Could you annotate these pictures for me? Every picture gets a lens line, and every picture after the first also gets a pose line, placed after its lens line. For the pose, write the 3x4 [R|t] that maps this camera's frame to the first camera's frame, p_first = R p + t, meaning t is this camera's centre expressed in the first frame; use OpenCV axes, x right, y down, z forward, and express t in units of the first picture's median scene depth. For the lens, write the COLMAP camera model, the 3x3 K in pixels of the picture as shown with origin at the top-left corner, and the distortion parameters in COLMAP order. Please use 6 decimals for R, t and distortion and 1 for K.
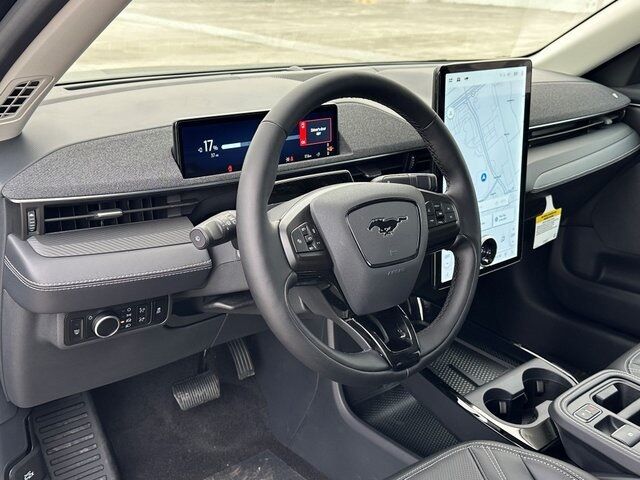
lens RADIAL K [[706.4, 0, 321.1], [0, 706.4, 236.4], [0, 0, 1]] dist [0.079332, 0.000000]
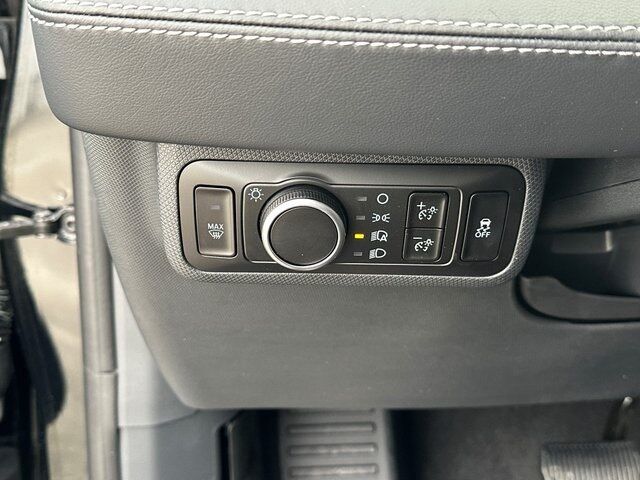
lens RADIAL K [[706.4, 0, 320.1], [0, 706.4, 241.3], [0, 0, 1]] dist [0.079332, 0.000000]
pose [[0.813087, 0.162714, -0.558940, -0.118059], [-0.170597, 0.984590, 0.038458, 0.111659], [0.556585, 0.064084, 0.828315, 0.722917]]
